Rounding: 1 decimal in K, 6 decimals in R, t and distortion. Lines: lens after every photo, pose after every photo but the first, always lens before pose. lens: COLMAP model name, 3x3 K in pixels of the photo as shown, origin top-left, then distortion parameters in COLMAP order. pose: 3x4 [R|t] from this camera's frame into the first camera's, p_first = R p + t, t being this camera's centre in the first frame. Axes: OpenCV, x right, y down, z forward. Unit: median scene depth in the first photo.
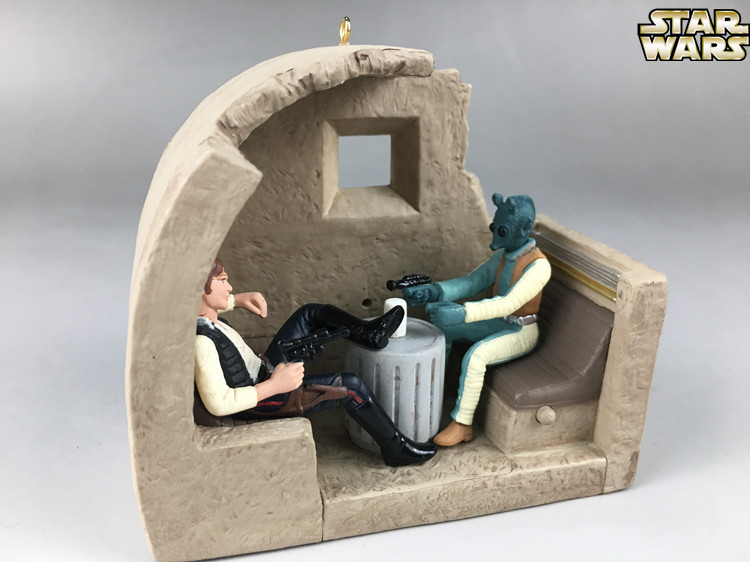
lens RADIAL K [[627.8, 0, 375.0], [0, 627.8, 281.0], [0, 0, 1]] dist [-0.002004, -0.003279]
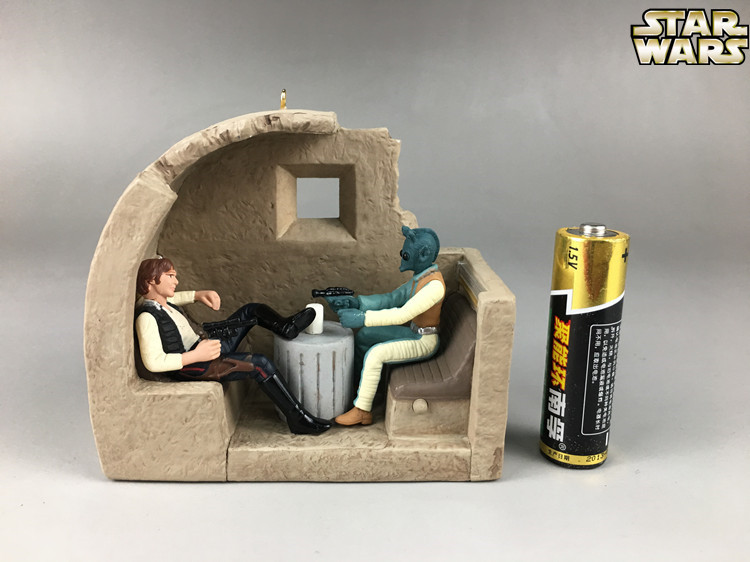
lens RADIAL K [[606.7, 0, 375.0], [0, 606.7, 281.0], [0, 0, 1]] dist [-0.000410, 0.000132]
pose [[0.977320, 0.062238, -0.202417, 0.419724], [-0.077152, 0.994790, -0.066640, 0.058116], [0.197215, 0.080745, 0.977029, -0.192549]]
